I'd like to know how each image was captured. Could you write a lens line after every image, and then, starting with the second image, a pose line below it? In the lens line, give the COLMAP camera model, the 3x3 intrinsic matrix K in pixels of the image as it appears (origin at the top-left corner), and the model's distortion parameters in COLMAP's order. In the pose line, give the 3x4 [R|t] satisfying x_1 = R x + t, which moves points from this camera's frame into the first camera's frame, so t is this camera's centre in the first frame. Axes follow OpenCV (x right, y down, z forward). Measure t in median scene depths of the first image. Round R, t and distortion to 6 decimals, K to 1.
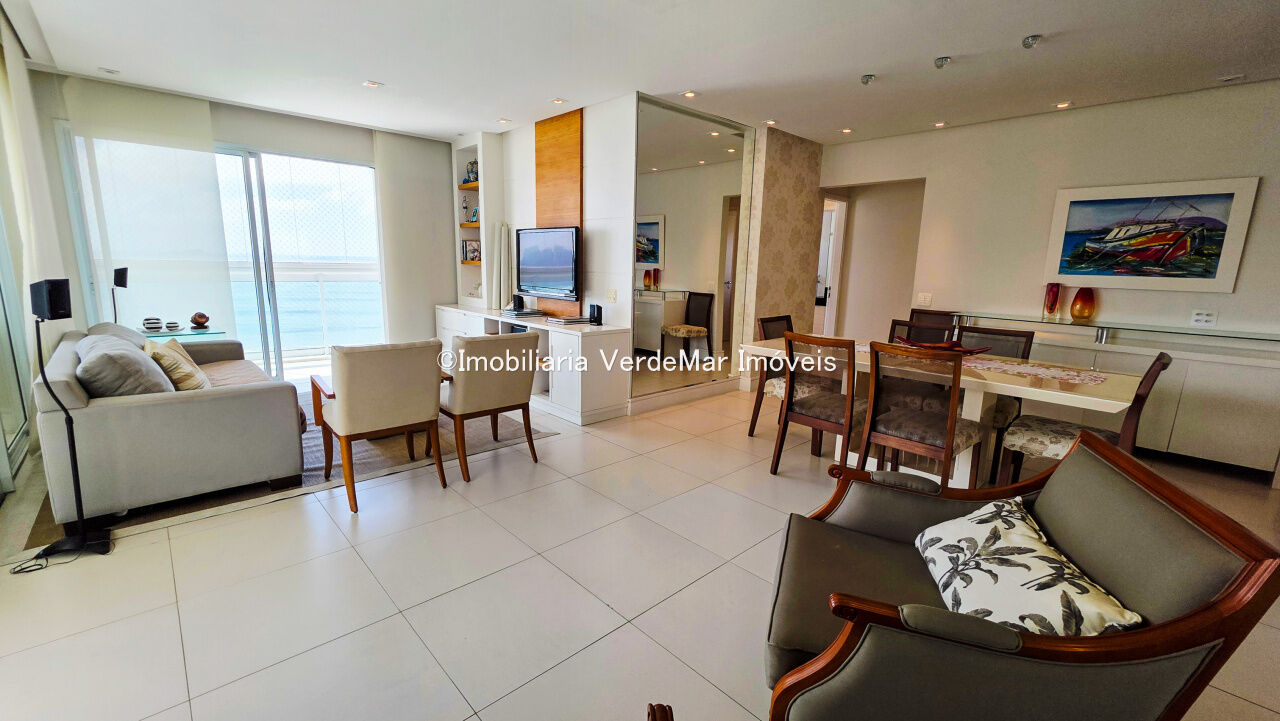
lens RADIAL K [[527.9, 0, 638.7], [0, 527.9, 361.2], [0, 0, 1]] dist [0.002353, -0.000103]
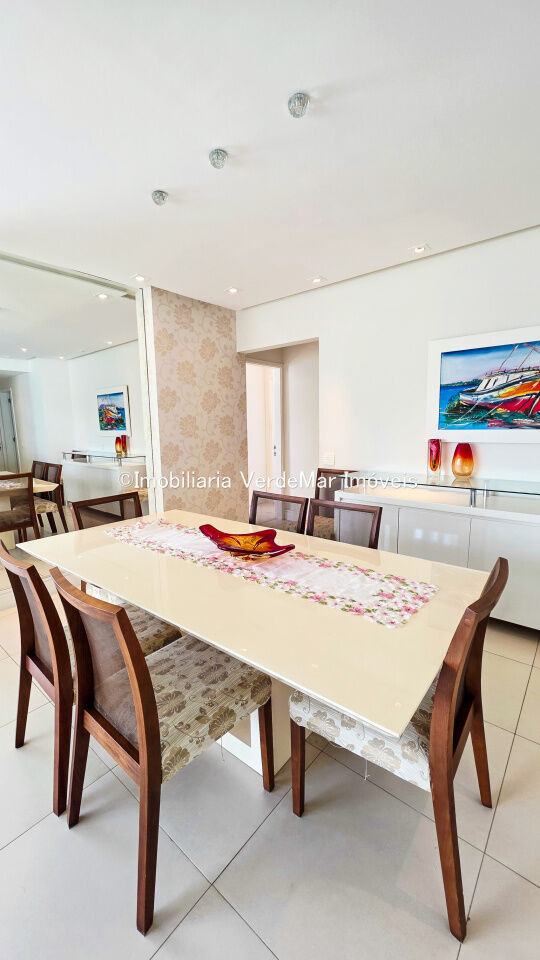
lens RADIAL K [[384.4, 0, 270.0], [0, 384.4, 480.0], [0, 0, 1]] dist [0.001662, -0.000020]
pose [[0.992252, -0.057914, 0.109920, 0.400374], [0.062199, 0.997416, -0.035958, -0.066103], [-0.107553, 0.042516, 0.993290, 0.339999]]
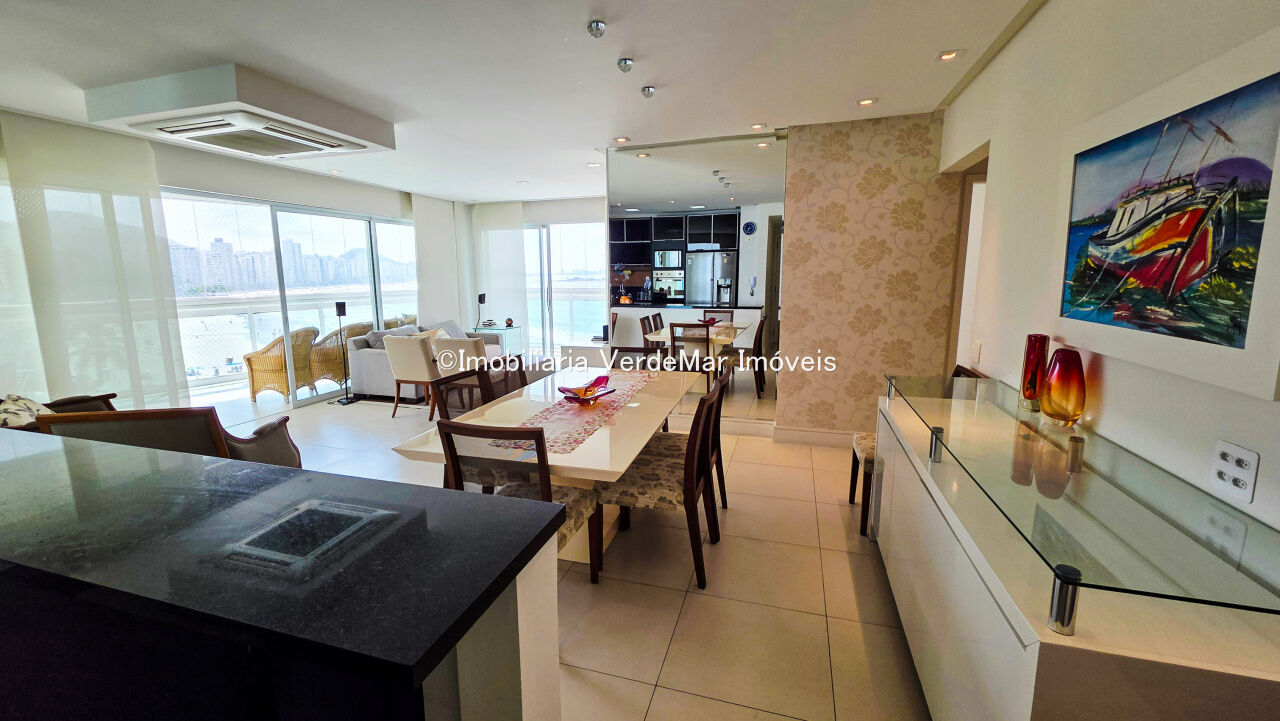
lens RADIAL K [[535.9, 0, 611.8], [0, 535.9, 362.1], [0, 0, 1]] dist [0.001357, -0.000452]
pose [[0.473791, 0.115603, -0.873017, 0.987765], [-0.139173, 0.988718, 0.055394, -0.094487], [0.869571, 0.095255, 0.484534, 0.431563]]
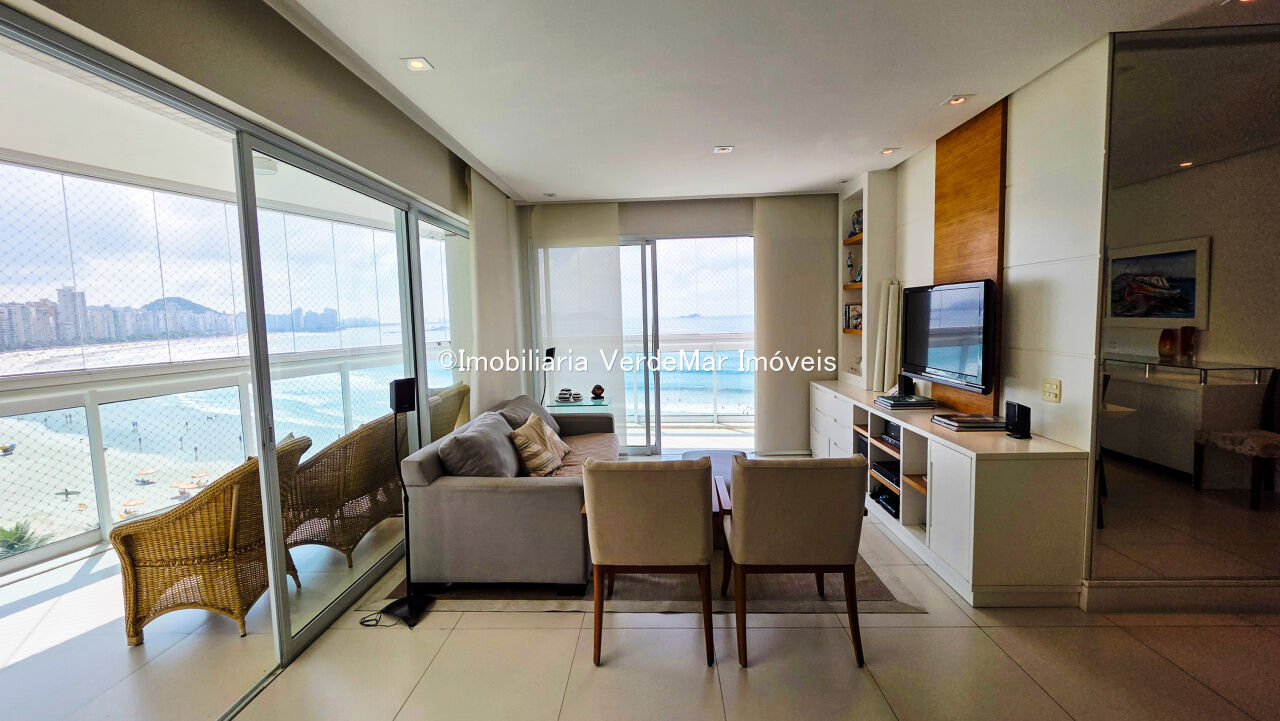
lens RADIAL K [[532.8, 0, 636.2], [0, 532.8, 361.7], [0, 0, 1]] dist [0.002298, 0.000041]
pose [[0.699301, 0.016349, -0.714641, 0.048903], [-0.087205, 0.994222, -0.062588, -0.077959], [0.709489, 0.106088, 0.696686, 0.256124]]
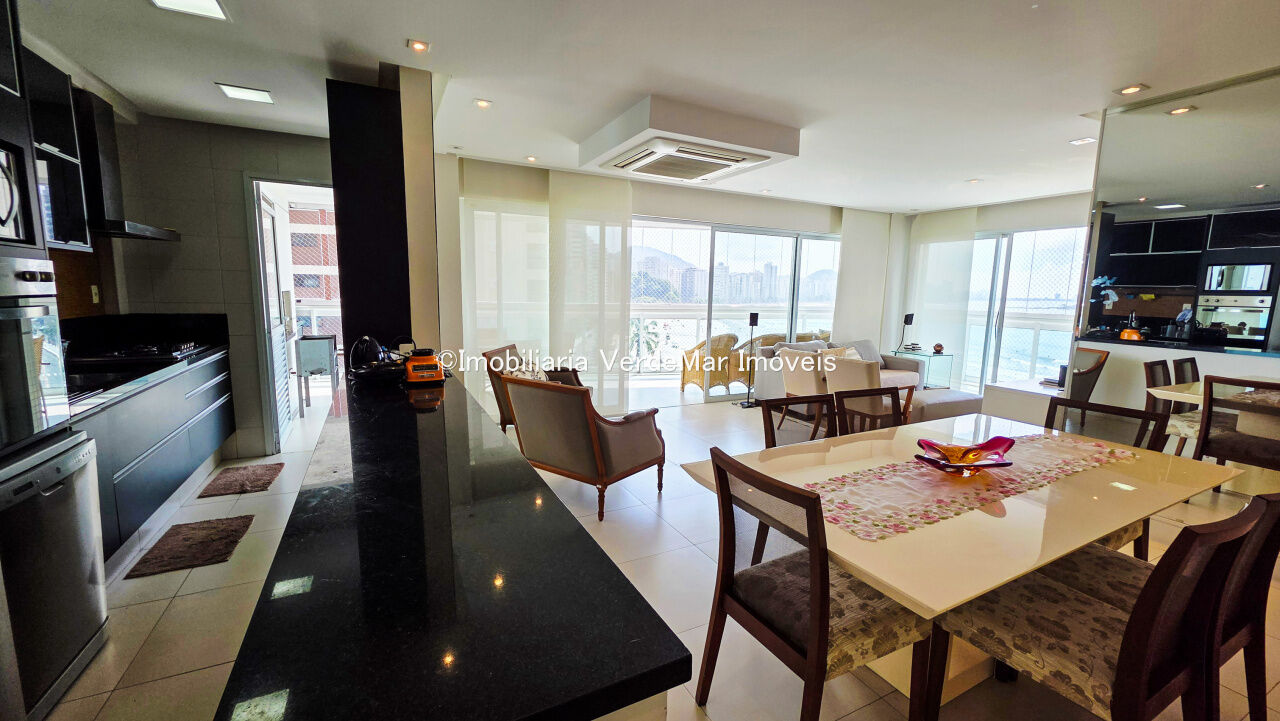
lens RADIAL K [[507.6, 0, 637.1], [0, 507.6, 362.3], [0, 0, 1]] dist [0.000770, -0.000218]
pose [[-0.280052, 0.104457, -0.954285, 0.879679], [-0.202625, 0.965235, 0.165120, -0.107658], [0.938357, 0.239604, -0.249150, 0.555556]]
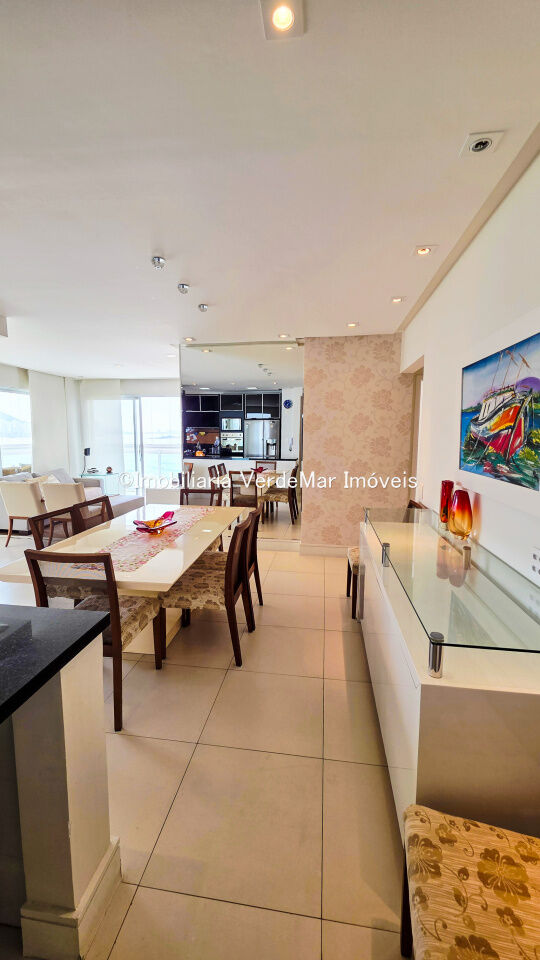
lens RADIAL K [[392.4, 0, 267.1], [0, 392.4, 478.5], [0, 0, 1]] dist [0.000314, -0.000044]
pose [[0.621076, 0.069908, -0.780626, 1.015730], [-0.134298, 0.990775, -0.018122, -0.104146], [0.772158, 0.116092, 0.624735, 0.456266]]
